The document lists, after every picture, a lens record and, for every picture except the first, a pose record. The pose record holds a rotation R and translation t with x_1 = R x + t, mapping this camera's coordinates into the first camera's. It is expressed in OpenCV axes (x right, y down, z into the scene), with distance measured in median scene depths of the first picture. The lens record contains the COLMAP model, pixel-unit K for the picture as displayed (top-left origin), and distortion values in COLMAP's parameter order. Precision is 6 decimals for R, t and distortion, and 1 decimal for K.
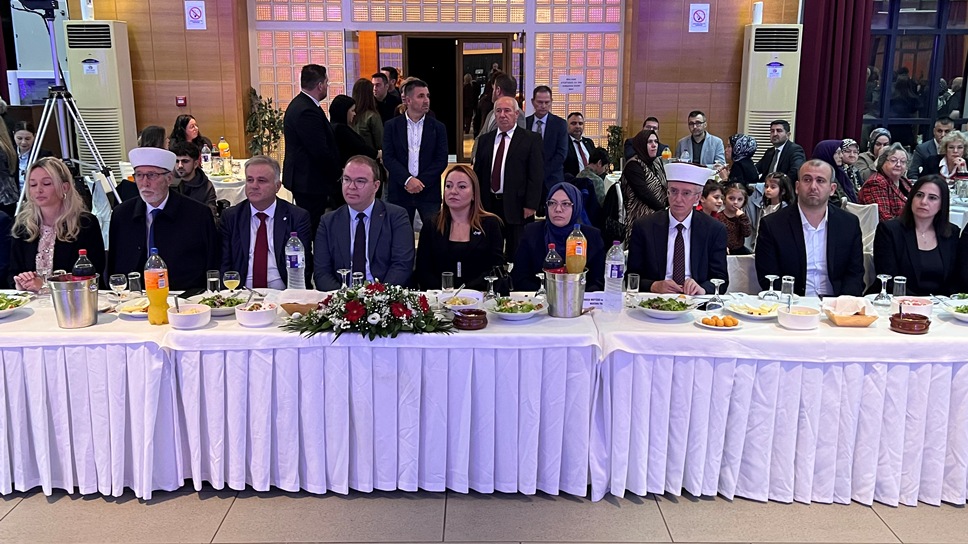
lens RADIAL K [[921.3, 0, 484.0], [0, 921.3, 272.0], [0, 0, 1]] dist [0.118436, -0.249858]
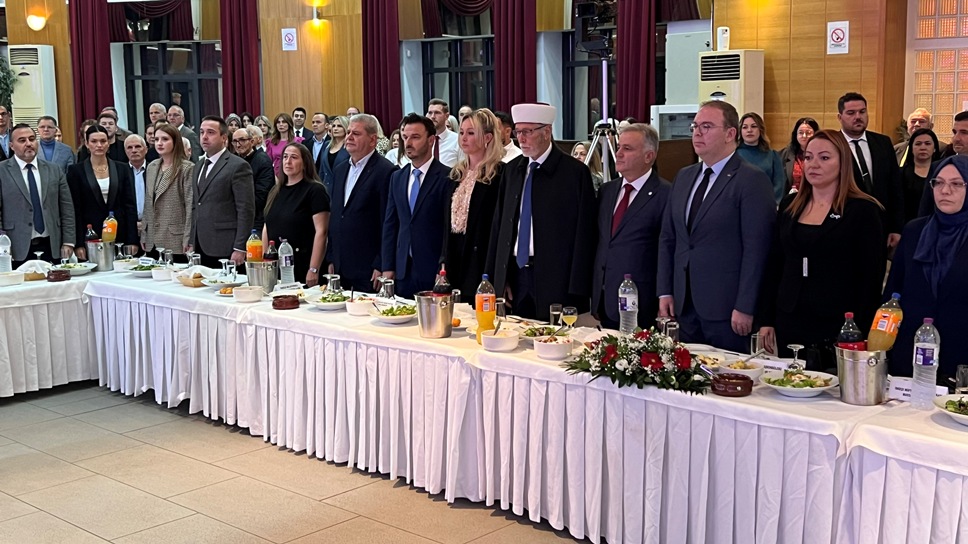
lens RADIAL K [[1173.1, 0, 483.9], [0, 1173.1, 255.4], [0, 0, 1]] dist [0.210337, -0.643183]
pose [[0.720001, 0.075980, -0.689801, 0.590895], [-0.128904, 0.991333, -0.025354, -0.012562], [0.681896, 0.107173, 0.723555, -0.004859]]
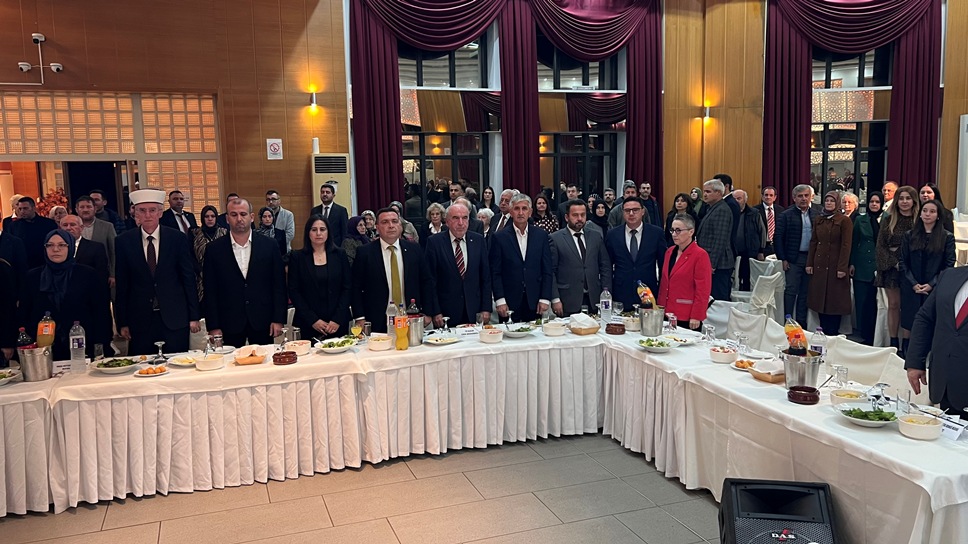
lens RADIAL K [[766.4, 0, 490.8], [0, 766.4, 266.3], [0, 0, 1]] dist [0.059474, -0.068341]
pose [[0.939556, -0.064537, 0.336258, 0.354748], [0.097890, 0.991715, -0.083184, 0.043794], [-0.328103, 0.111073, 0.938089, -0.315139]]
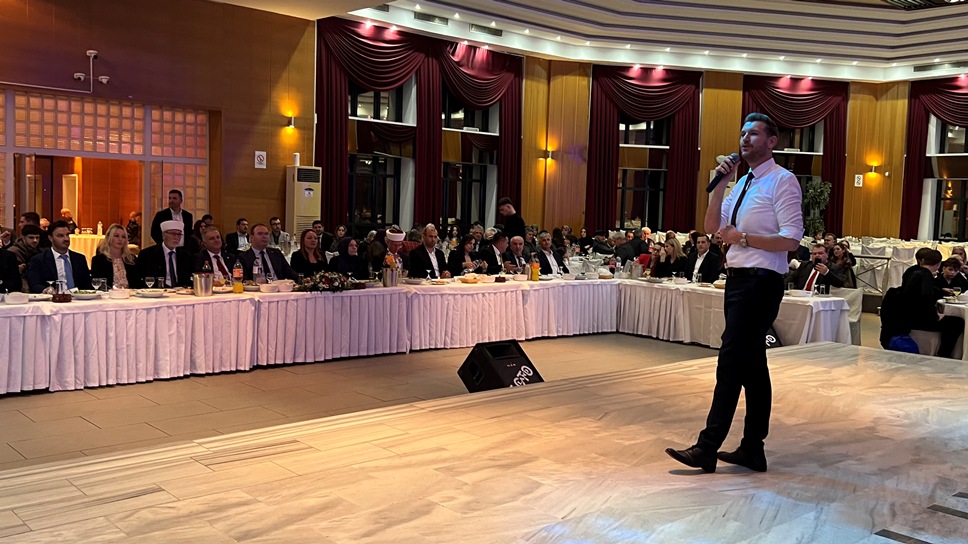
lens RADIAL K [[873.2, 0, 480.2], [0, 873.2, 266.8], [0, 0, 1]] dist [0.119445, -0.236622]
pose [[0.743155, -0.025355, 0.668639, -1.329305], [0.115268, 0.989194, -0.090603, 0.249781], [-0.659117, 0.144404, 0.738047, -0.939562]]
